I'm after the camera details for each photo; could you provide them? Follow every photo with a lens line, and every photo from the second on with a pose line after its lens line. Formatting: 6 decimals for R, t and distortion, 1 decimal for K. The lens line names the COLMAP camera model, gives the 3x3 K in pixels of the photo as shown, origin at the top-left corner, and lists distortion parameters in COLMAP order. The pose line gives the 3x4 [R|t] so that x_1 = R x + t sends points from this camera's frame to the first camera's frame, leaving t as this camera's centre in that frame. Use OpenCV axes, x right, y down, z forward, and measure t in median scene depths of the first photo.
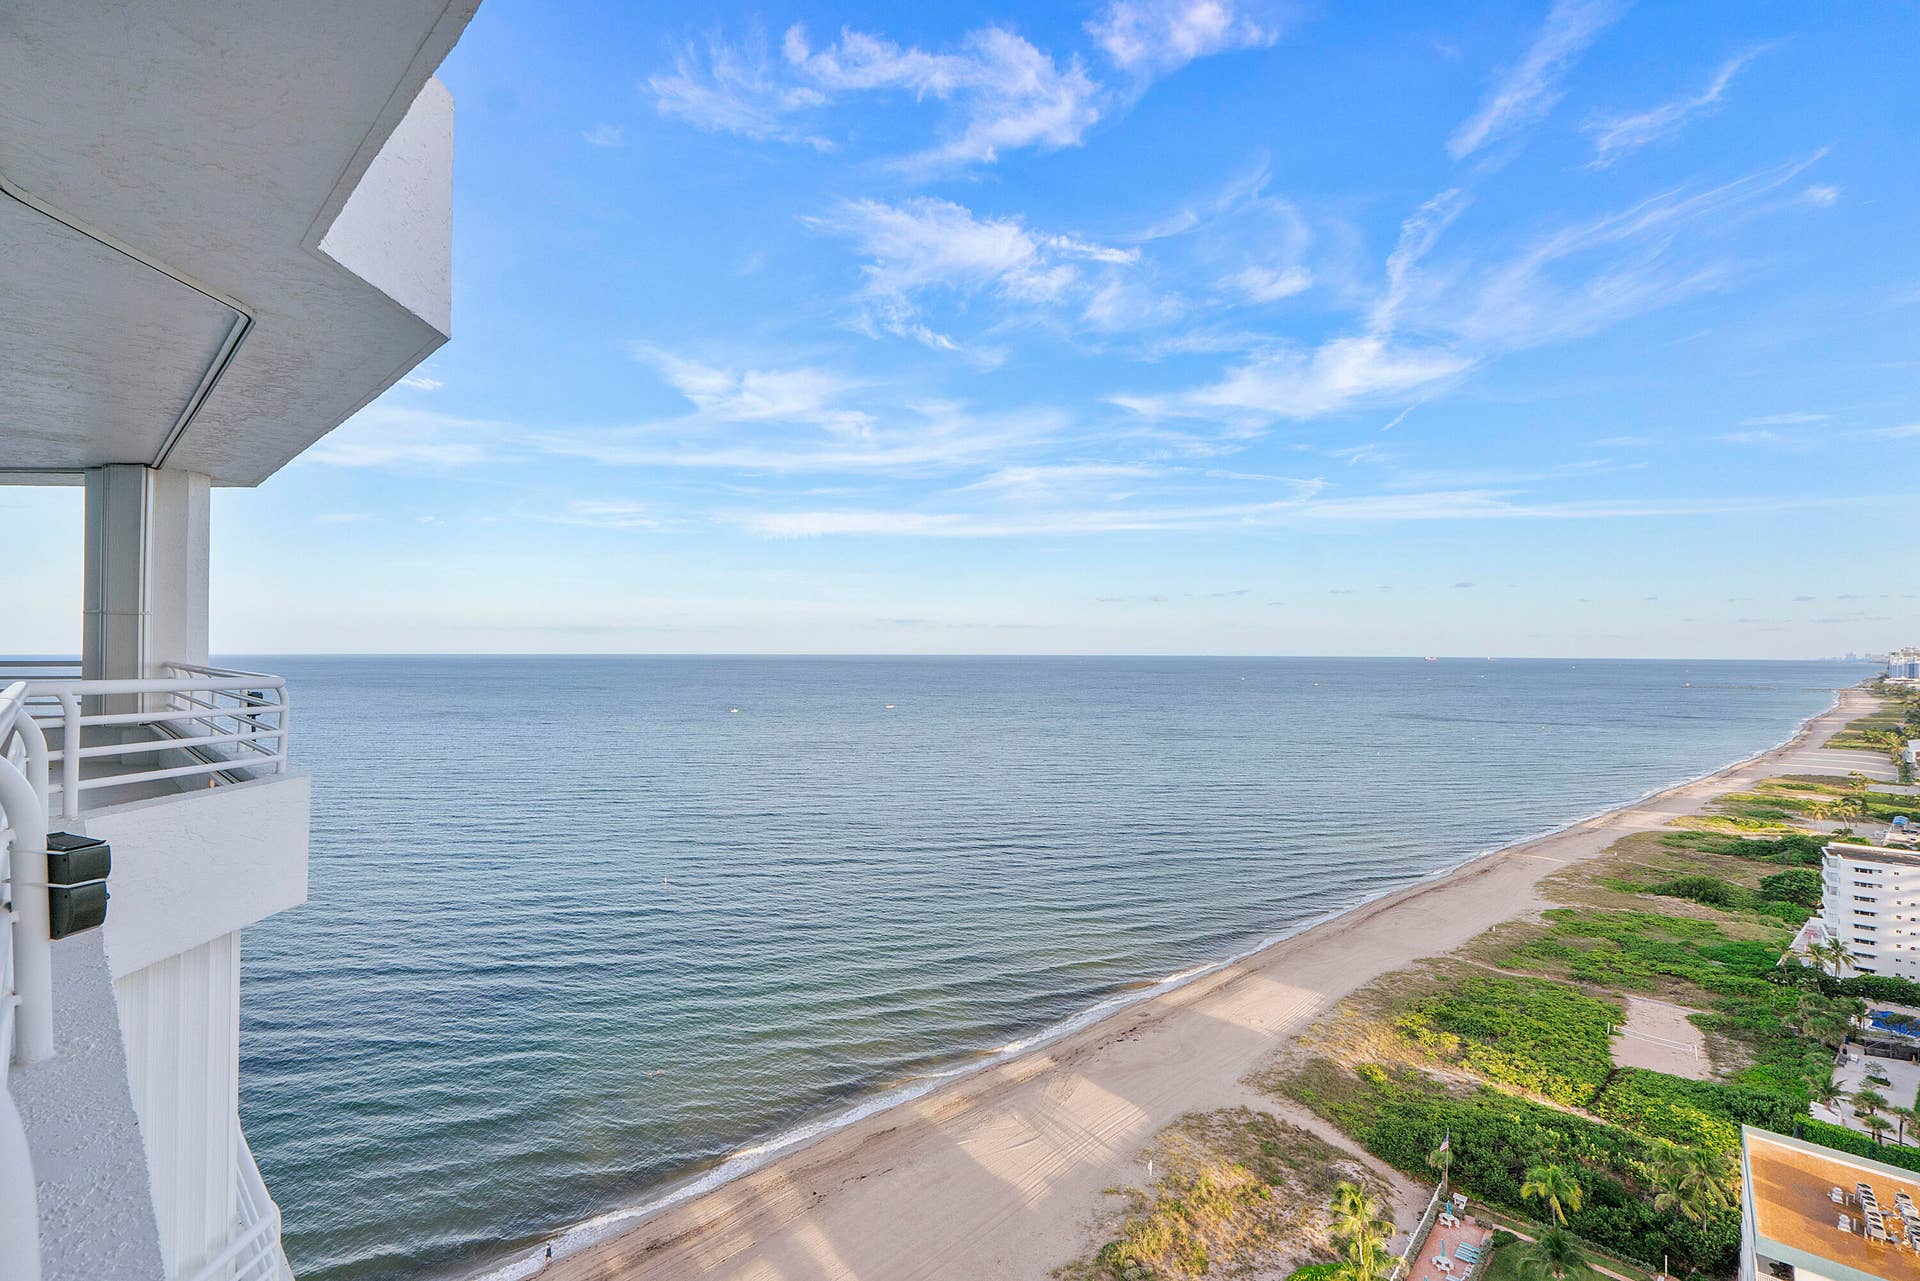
lens RADIAL K [[816.0, 0, 978.6], [0, 816.0, 619.2], [0, 0, 1]] dist [-0.002359, 0.000209]
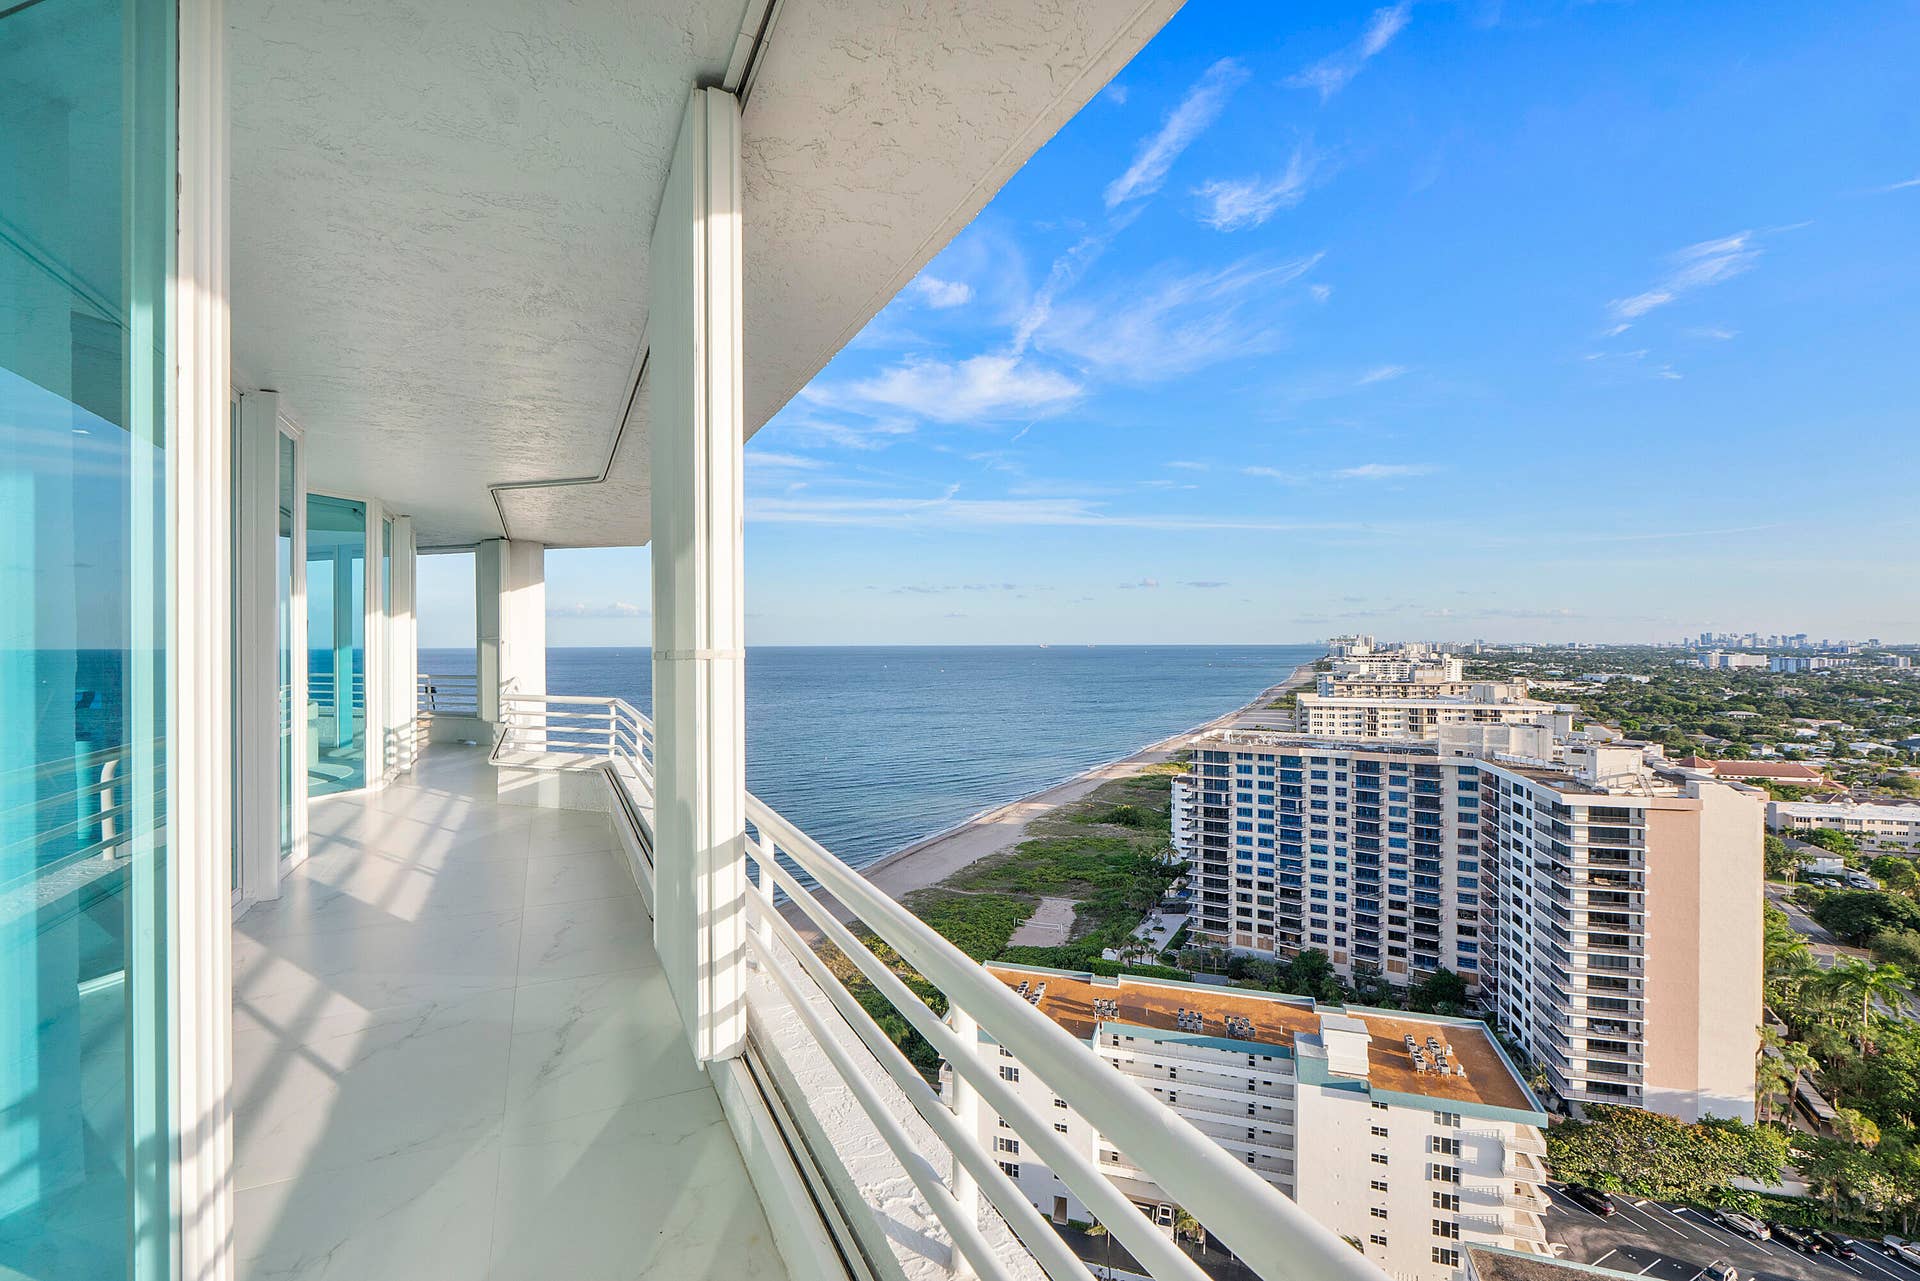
lens RADIAL K [[815.9, 0, 976.1], [0, 815.9, 634.2], [0, 0, 1]] dist [-0.004763, 0.000086]
pose [[0.921222, -0.003314, 0.389024, 0.192853], [-0.009079, 0.999508, 0.030014, -0.008671], [-0.388932, -0.031182, 0.920739, -0.188190]]
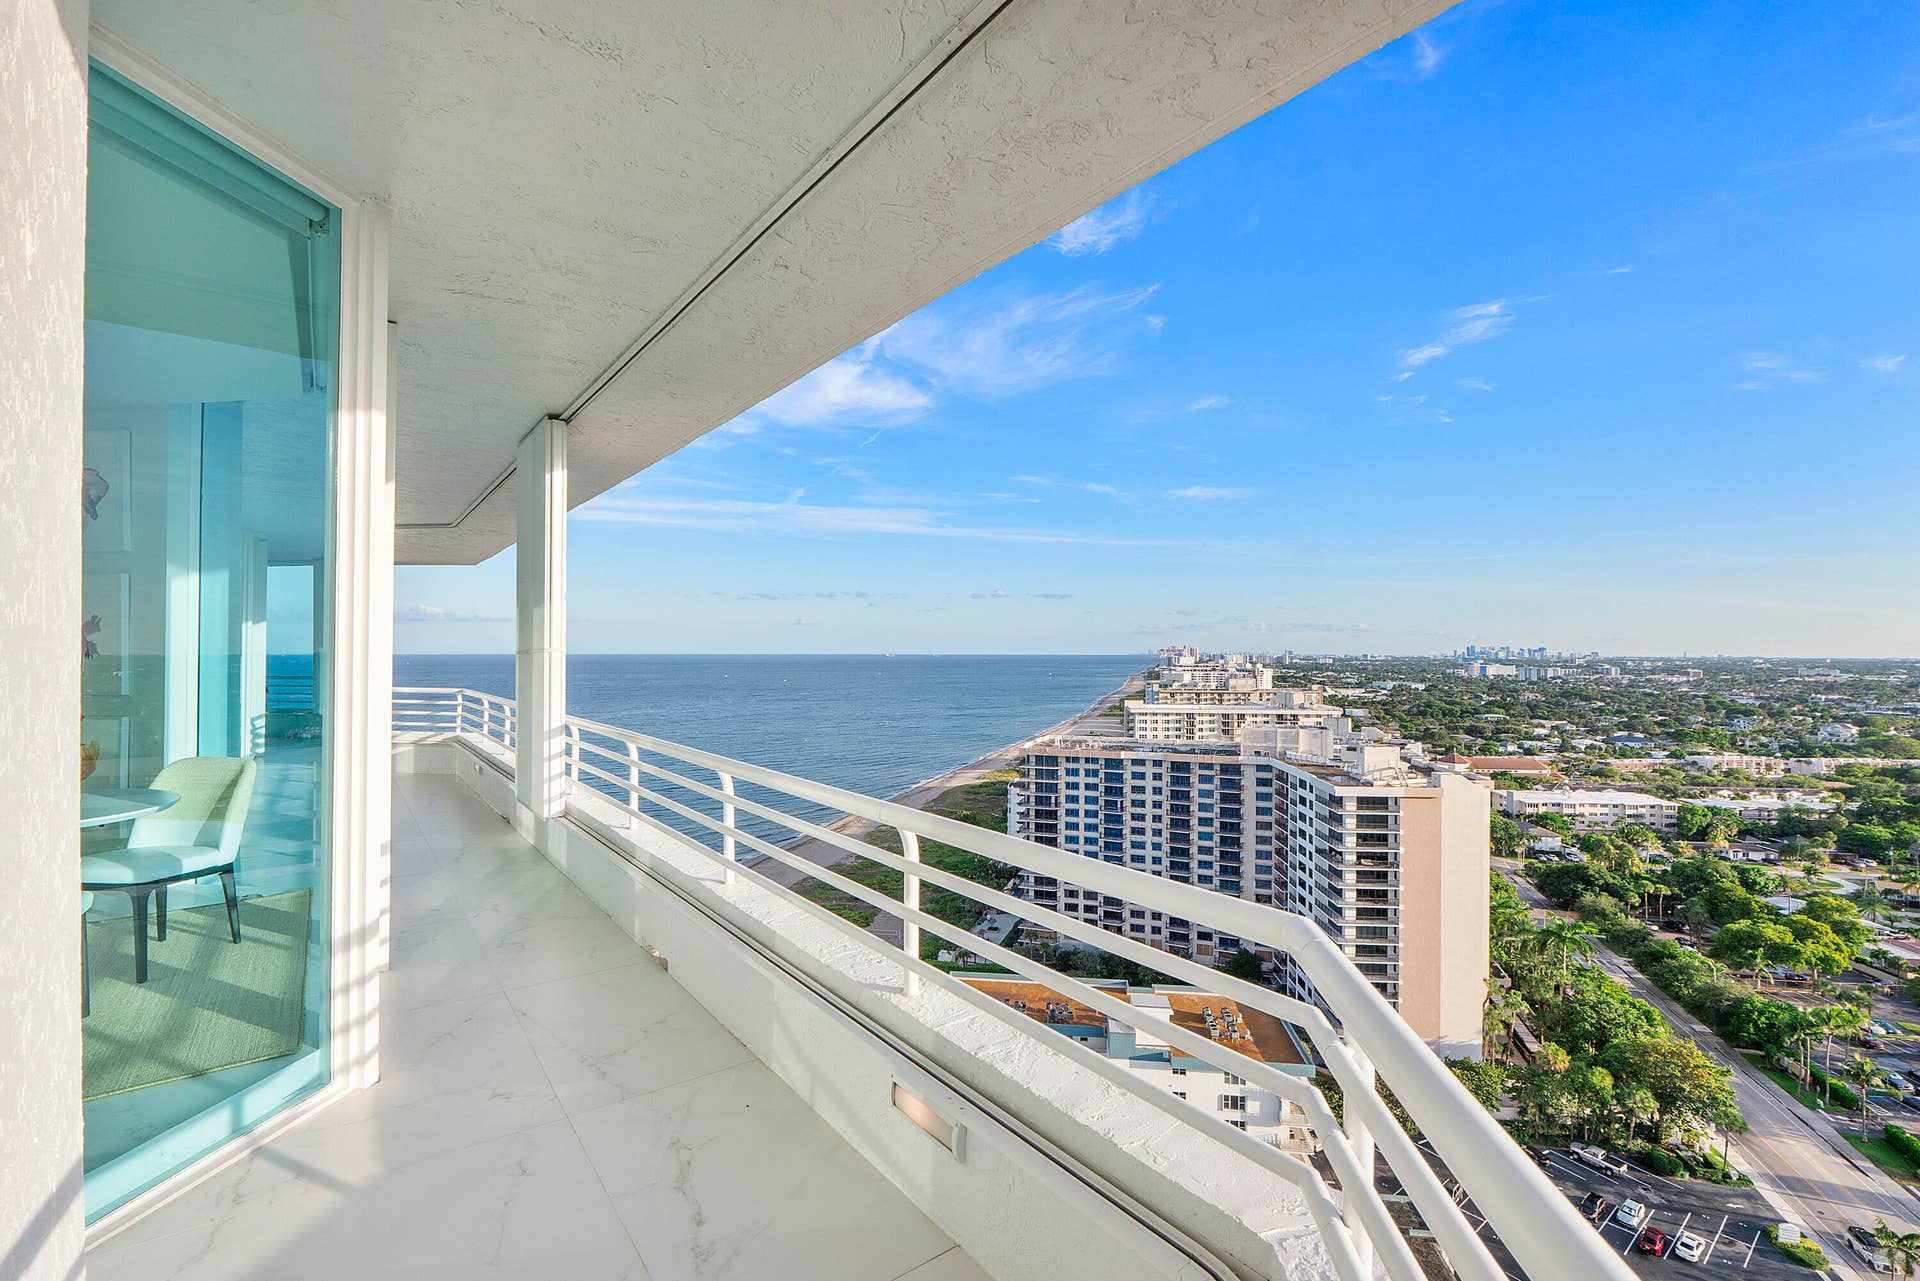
lens RADIAL K [[821.1, 0, 977.4], [0, 821.1, 635.1], [0, 0, 1]] dist [-0.002758, -0.000668]
pose [[0.832386, 0.008017, 0.554139, 0.189074], [-0.020881, 0.999639, 0.016904, -0.009685], [-0.553803, -0.025642, 0.832253, -0.218759]]
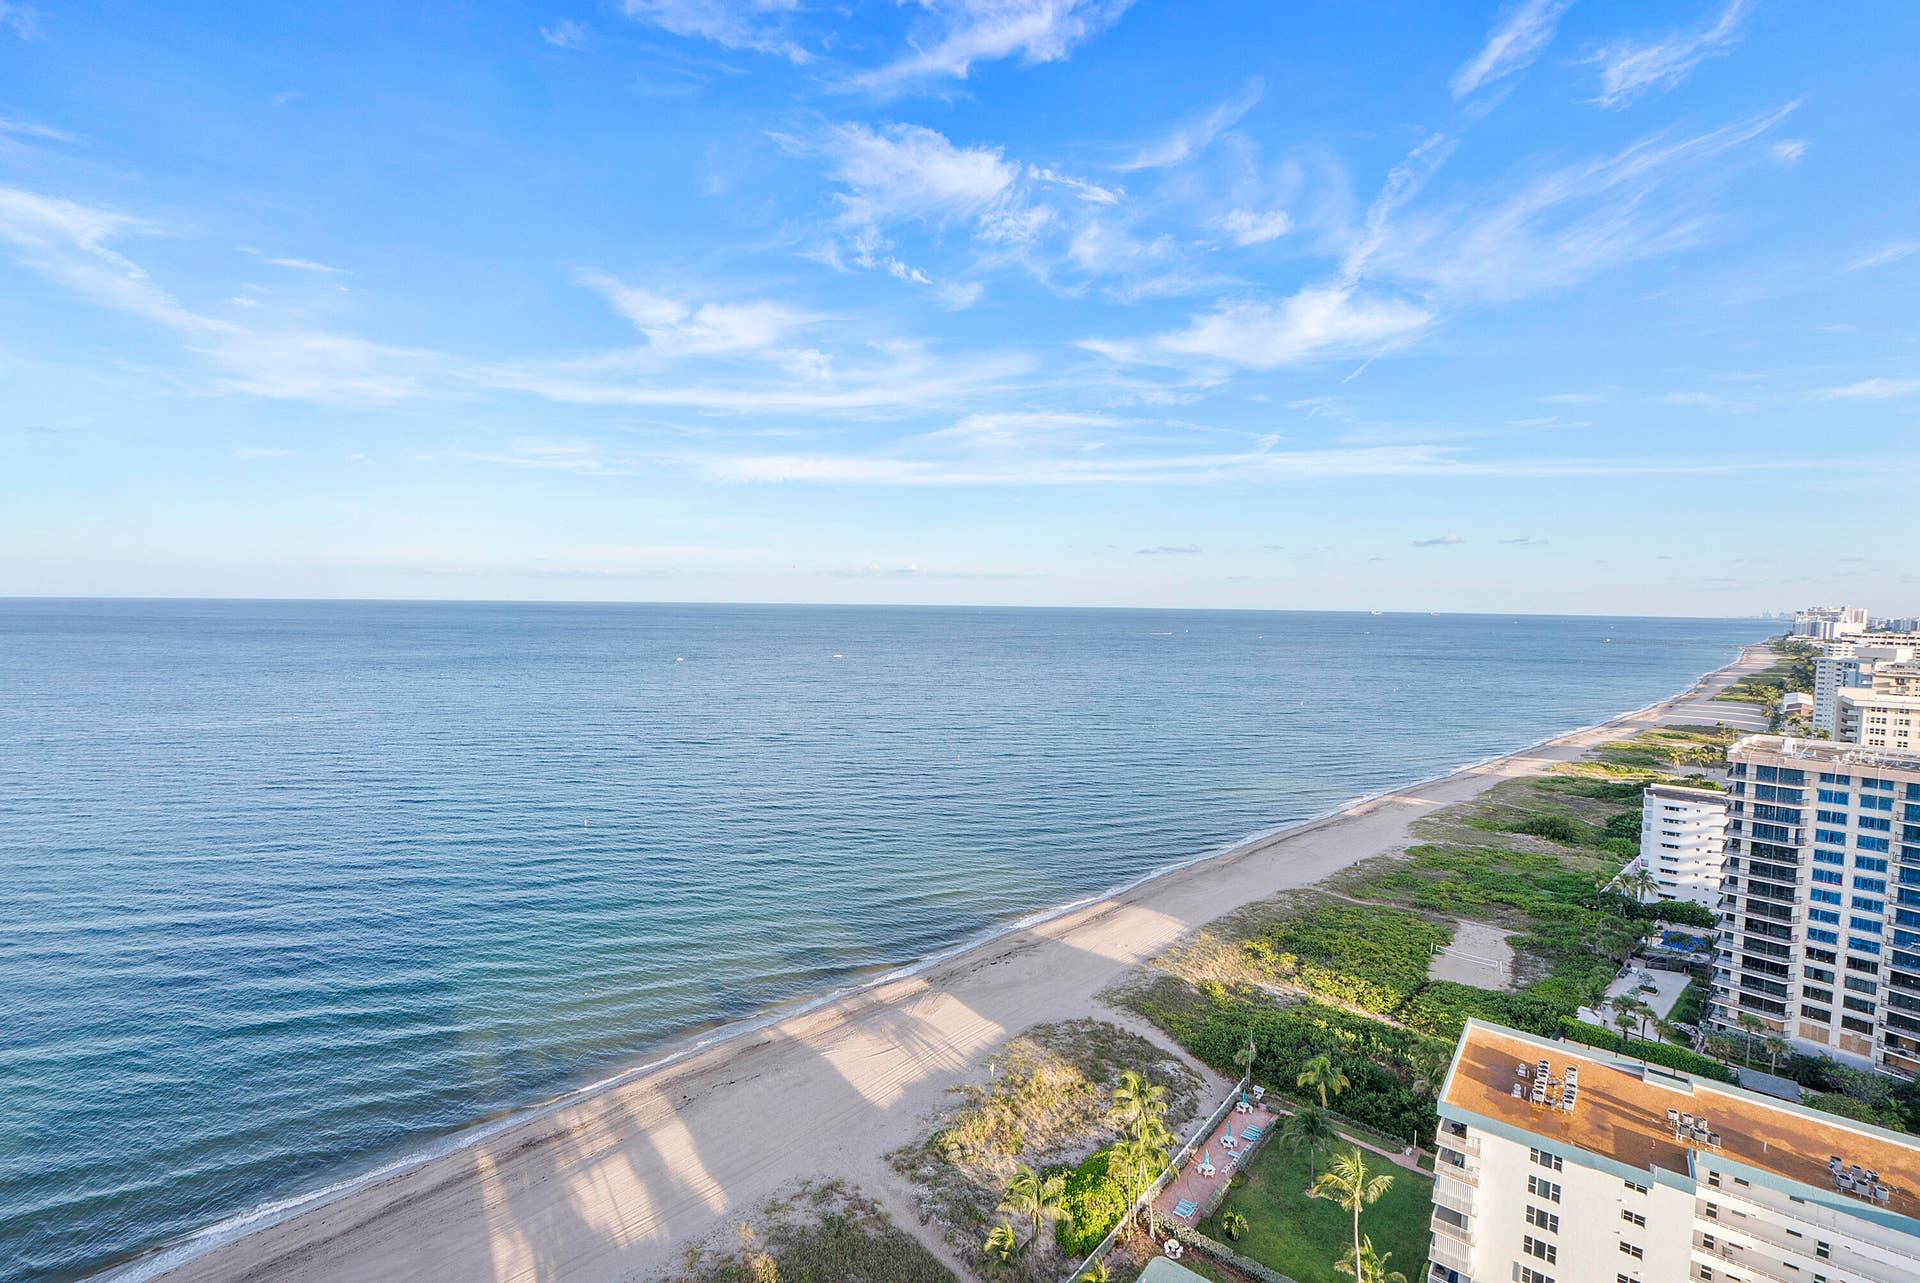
lens RADIAL K [[825.0, 0, 979.6], [0, 825.0, 628.9], [0, 0, 1]] dist [-0.001789, 0.000162]
pose [[0.998907, 0.009202, 0.045824, 0.104518], [-0.012534, 0.997256, 0.072961, -0.002905], [-0.045027, -0.073455, 0.996282, -0.052113]]
